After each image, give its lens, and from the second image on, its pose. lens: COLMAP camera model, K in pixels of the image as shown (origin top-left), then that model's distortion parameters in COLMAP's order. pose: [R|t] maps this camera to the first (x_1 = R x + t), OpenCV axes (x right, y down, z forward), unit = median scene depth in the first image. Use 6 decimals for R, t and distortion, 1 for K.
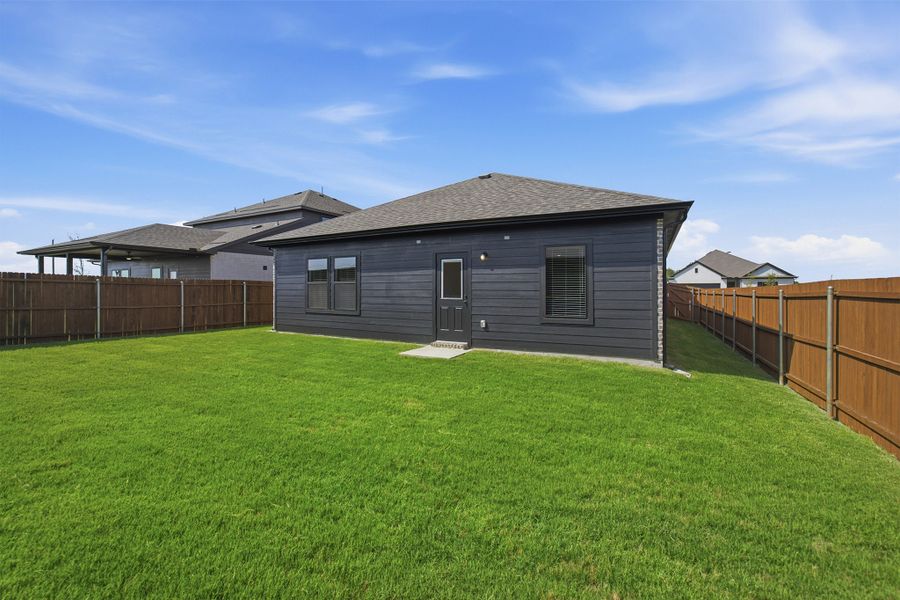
lens RADIAL K [[376.1, 0, 449.8], [0, 376.1, 291.2], [0, 0, 1]] dist [-0.007787, 0.000285]
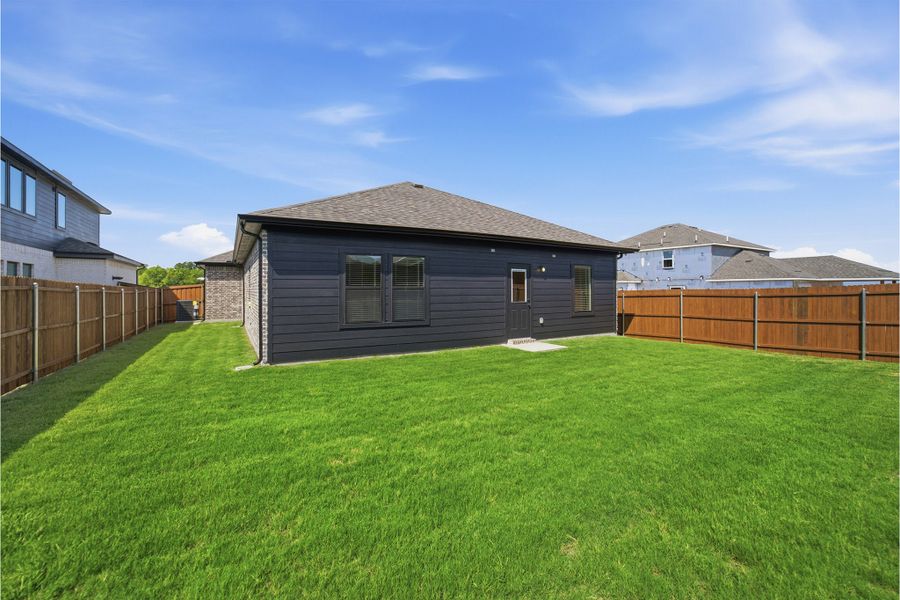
lens RADIAL K [[376.1, 0, 436.5], [0, 376.1, 288.3], [0, 0, 1]] dist [-0.007787, 0.000285]
pose [[0.521513, 0.000993, 0.853243, -1.112000], [0.006737, 0.999963, -0.005282, -0.018750], [-0.853217, 0.008503, 0.521487, 0.588711]]
